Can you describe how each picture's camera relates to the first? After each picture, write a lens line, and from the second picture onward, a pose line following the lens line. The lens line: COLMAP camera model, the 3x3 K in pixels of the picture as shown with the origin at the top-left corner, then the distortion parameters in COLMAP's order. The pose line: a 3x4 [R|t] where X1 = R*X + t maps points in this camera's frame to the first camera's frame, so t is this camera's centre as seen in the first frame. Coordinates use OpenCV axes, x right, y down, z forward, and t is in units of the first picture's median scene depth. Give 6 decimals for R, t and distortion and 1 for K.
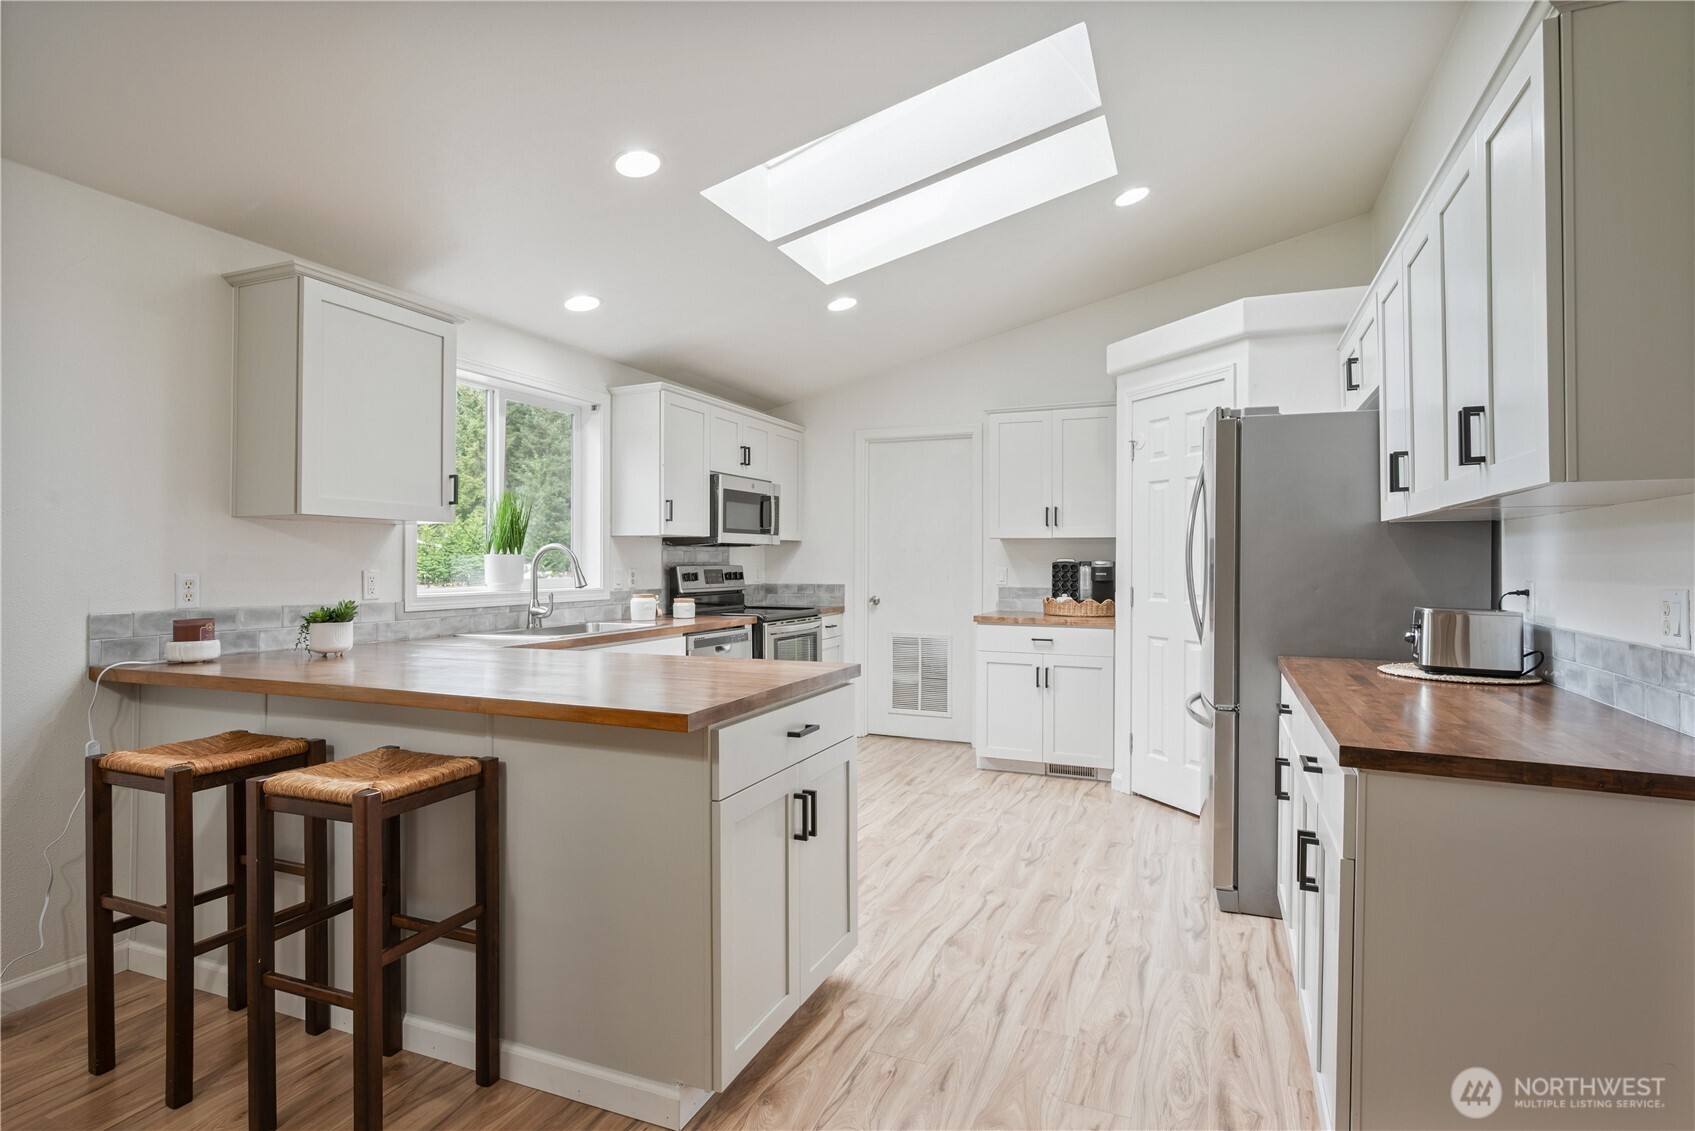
lens RADIAL K [[882.8, 0, 843.2], [0, 882.8, 557.4], [0, 0, 1]] dist [0.004234, 0.002727]
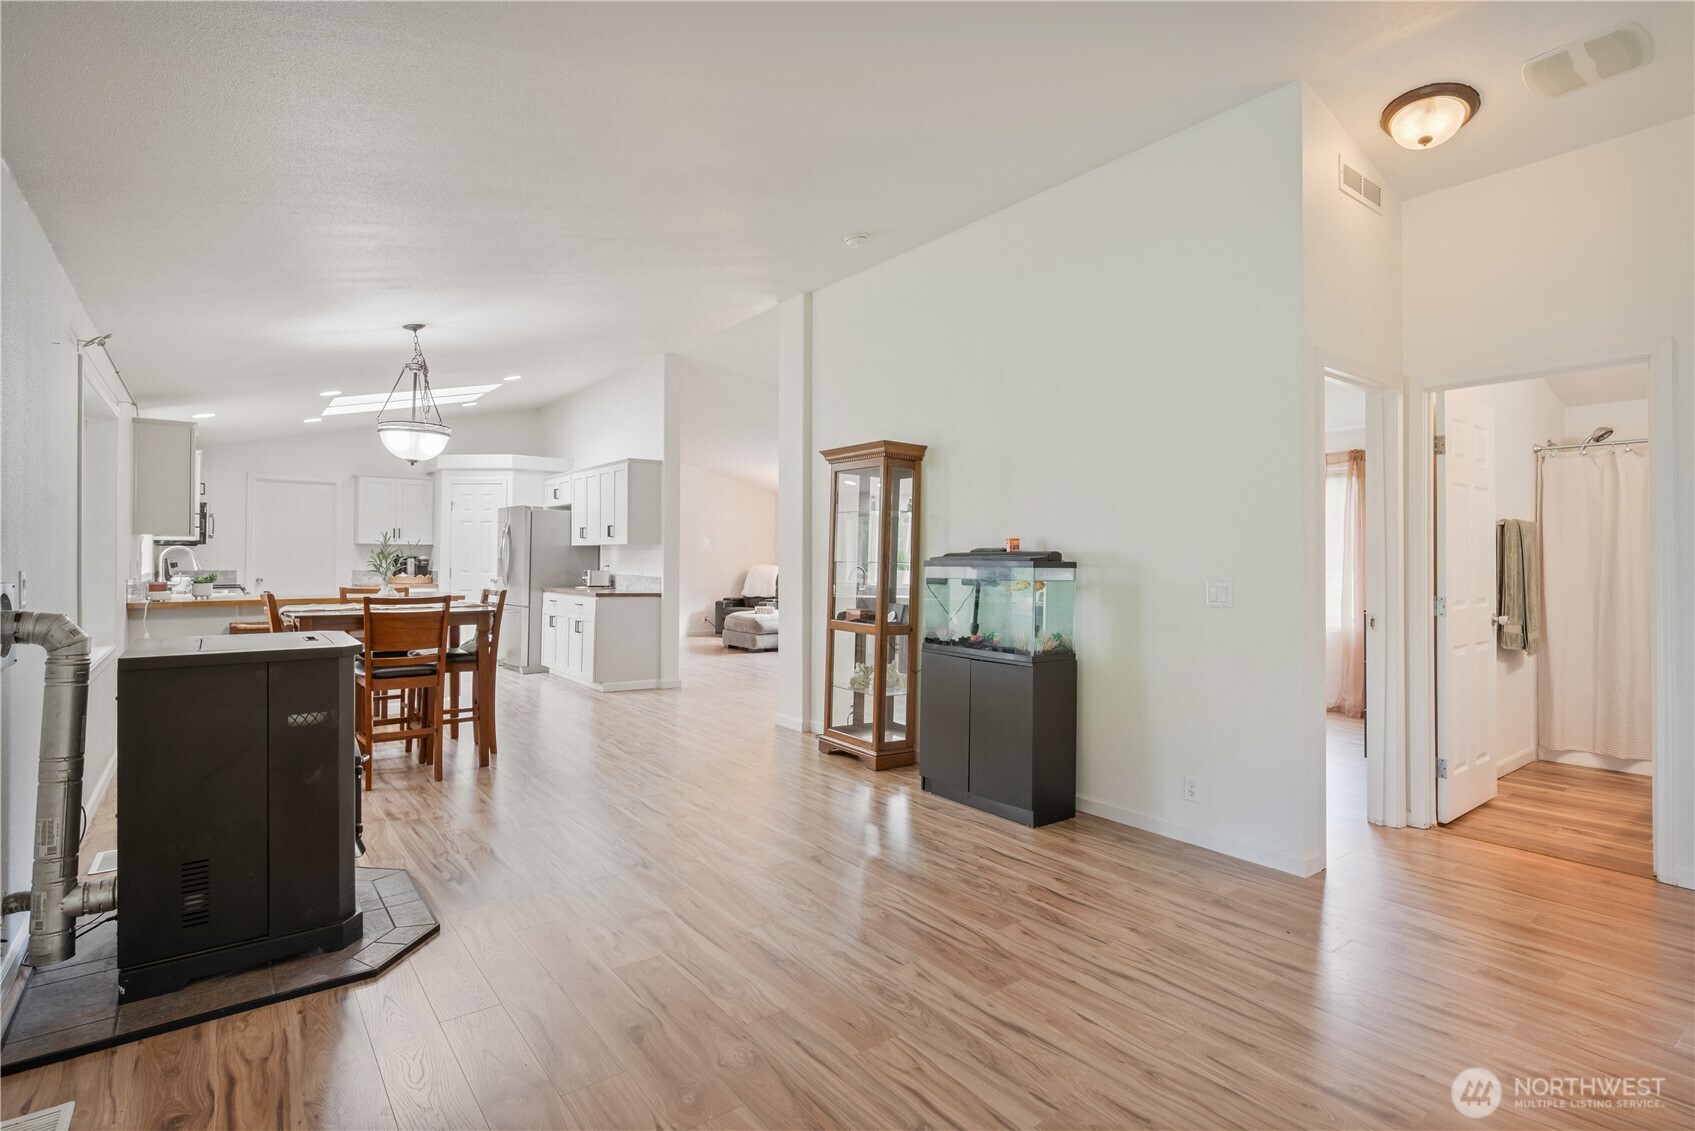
lens RADIAL K [[796.3, 0, 844.3], [0, 796.3, 555.1], [0, 0, 1]] dist [-0.003037, -0.003622]
pose [[0.489309, 0.008317, 0.872071, -0.847818], [-0.011843, 0.999926, -0.002892, -0.004426], [-0.872030, -0.008913, 0.489371, -0.766482]]
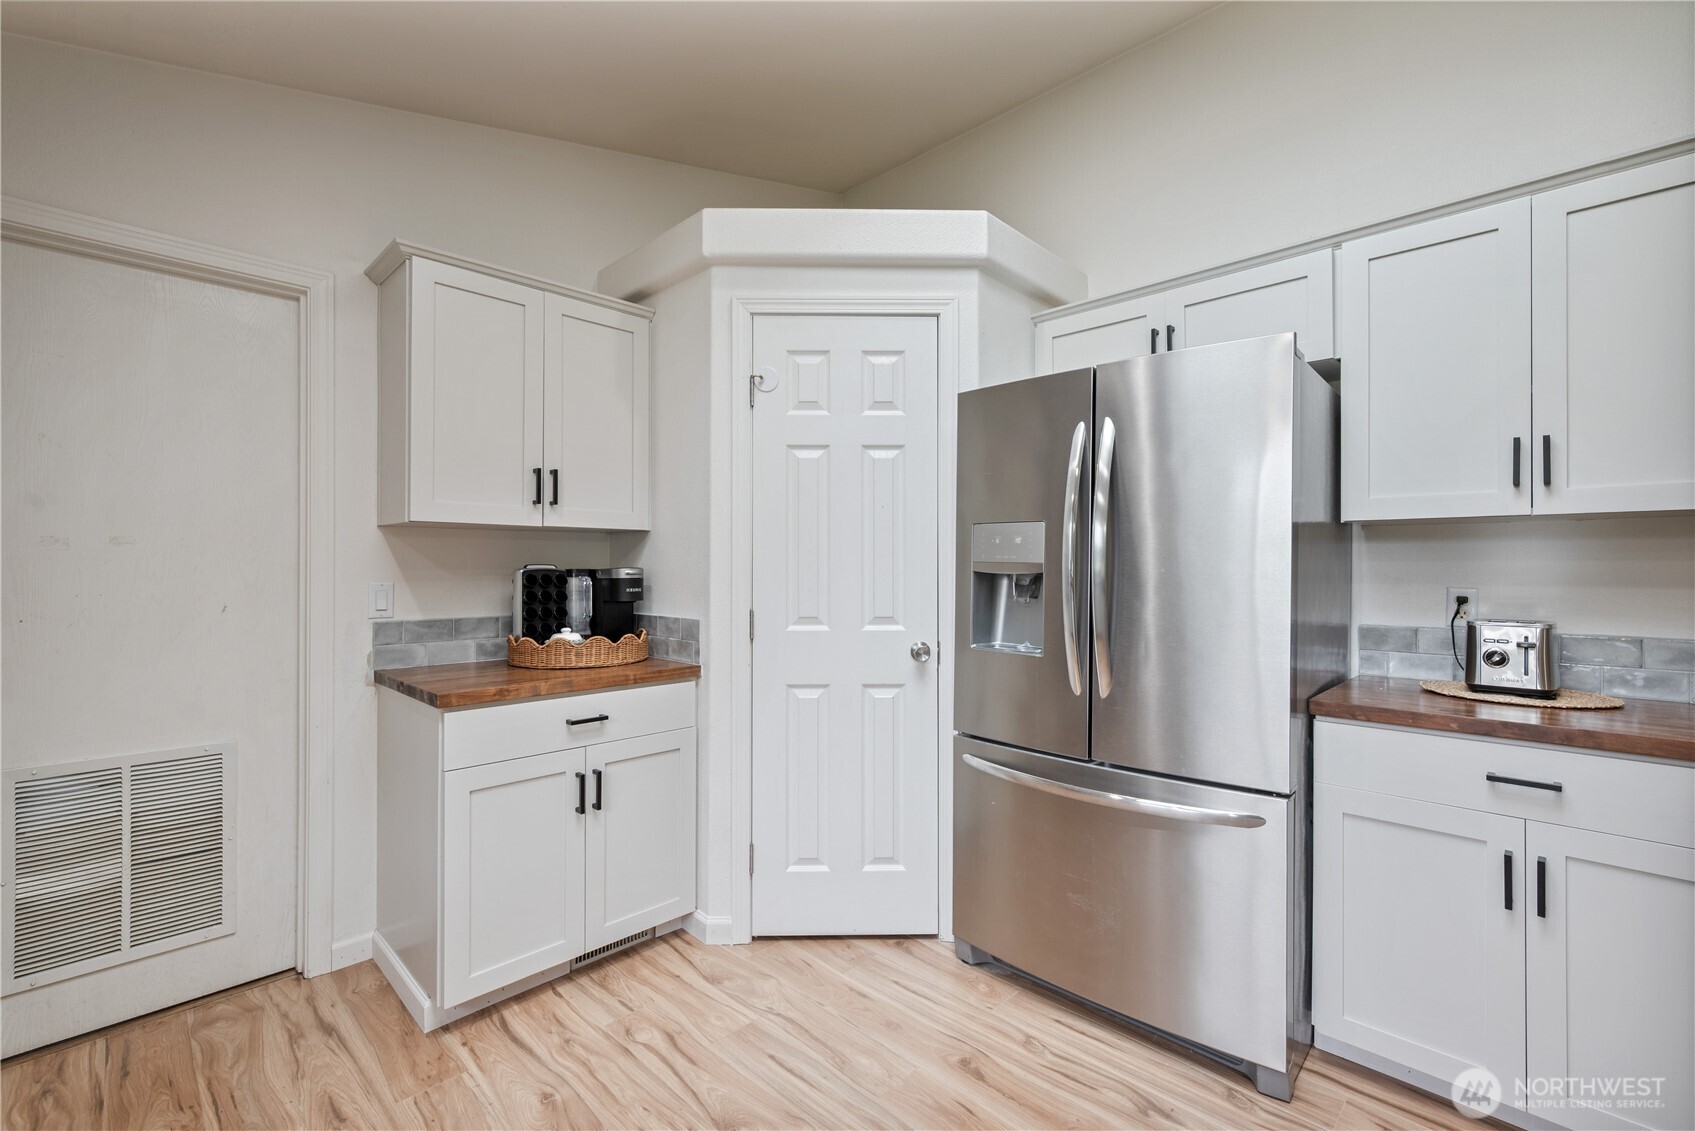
lens RADIAL K [[721.6, 0, 865.2], [0, 721.6, 566.1], [0, 0, 1]] dist [-0.005217, 0.000292]
pose [[0.354133, -0.002473, 0.935192, -0.111961], [-0.001708, 0.999993, 0.003291, 0.000753], [-0.935194, -0.002762, 0.354126, 0.681924]]
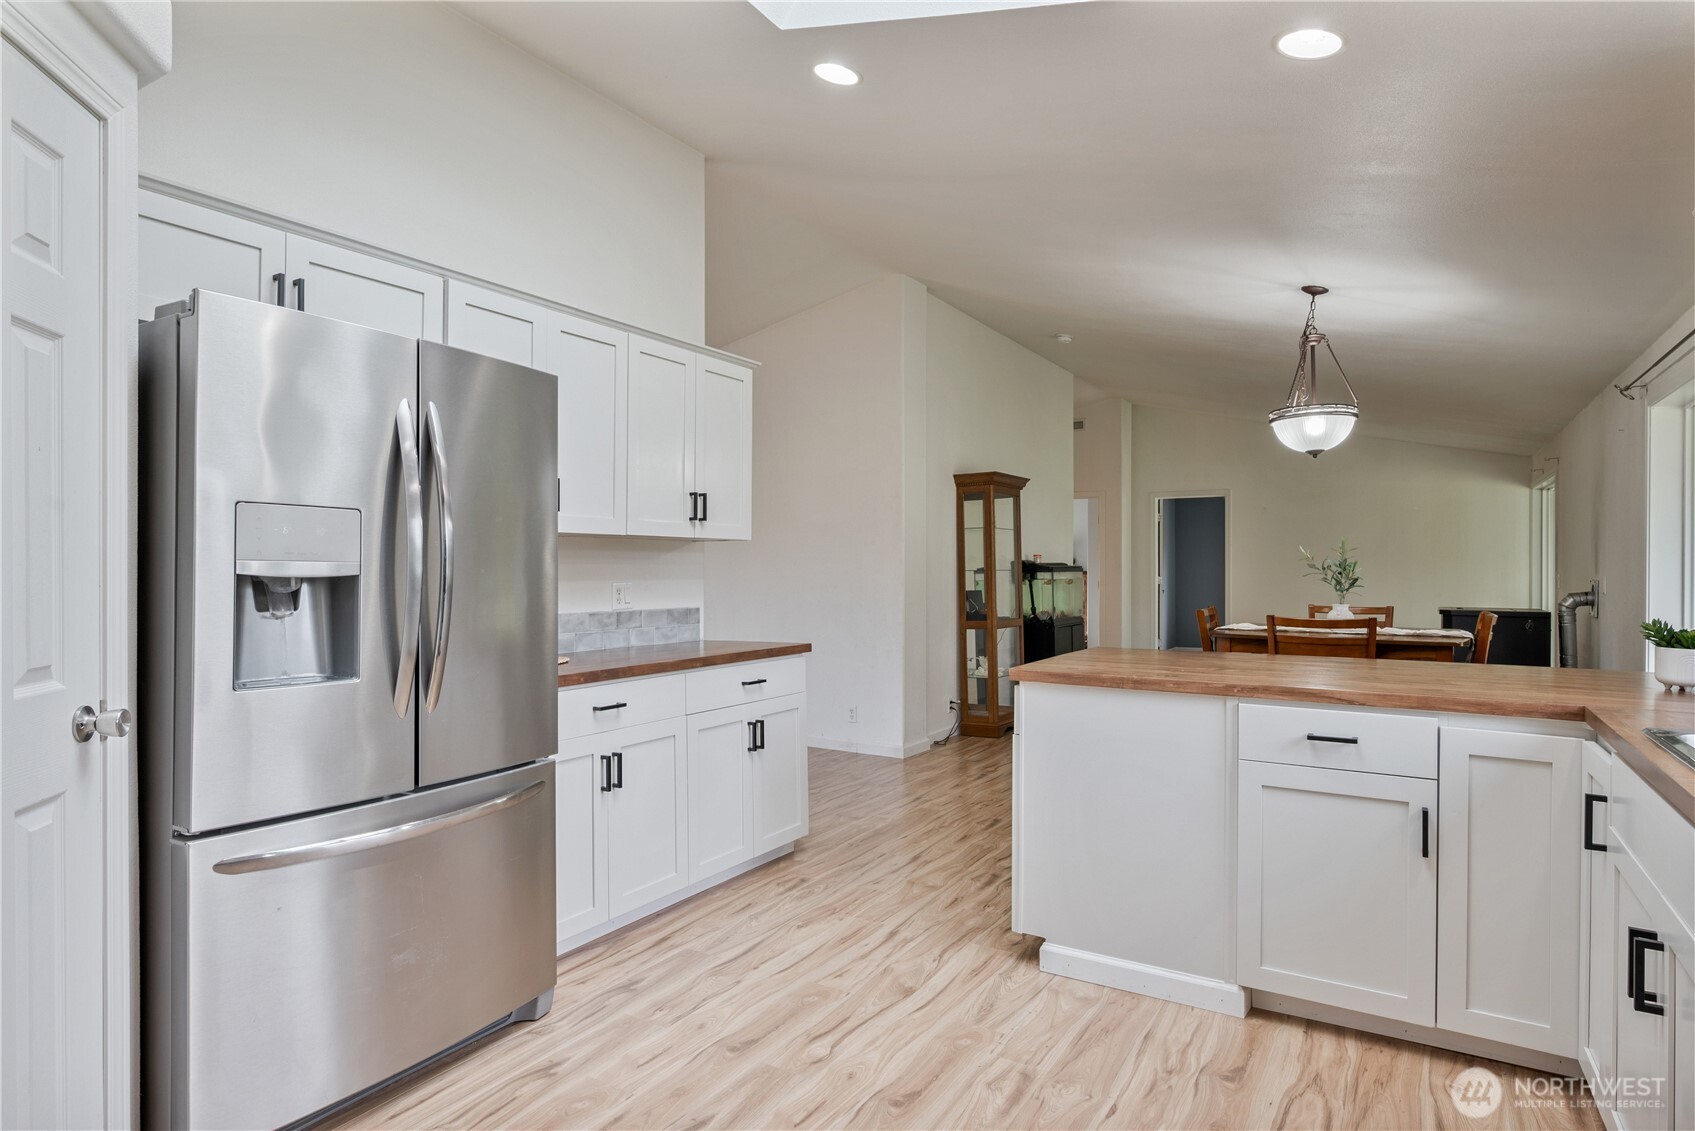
lens RADIAL K [[932.8, 0, 860.0], [0, 932.8, 570.9], [0, 0, 1]] dist [-0.002263, -0.000640]
pose [[-0.991486, 0.000692, 0.130211, 0.026610], [0.000438, 0.999998, -0.001980, 0.004674], [-0.130212, -0.001906, -0.991484, 1.104155]]
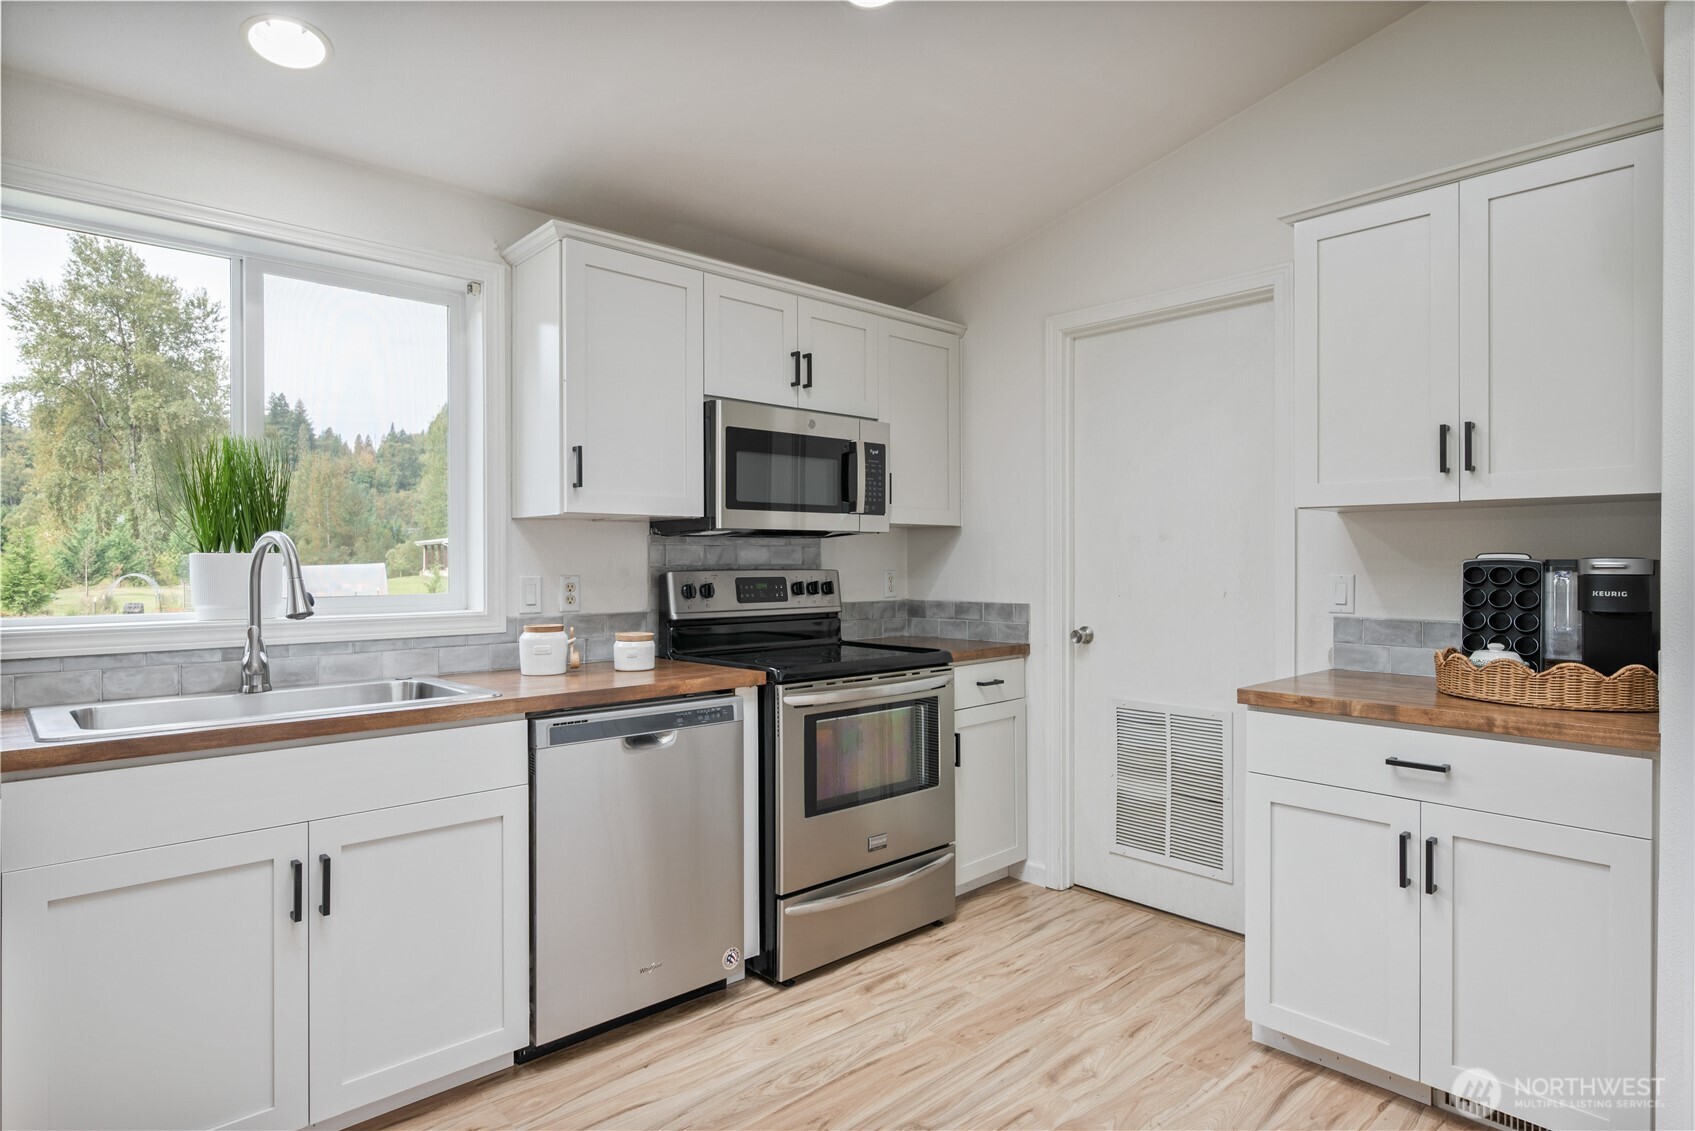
lens RADIAL K [[932.8, 0, 844.8], [0, 932.8, 564.9], [0, 0, 1]] dist [-0.002263, -0.000640]
pose [[0.912434, -0.002772, -0.409215, 0.160865], [0.006632, 0.999946, 0.008013, 0.001460], [0.409171, -0.010025, 0.912403, 0.519255]]
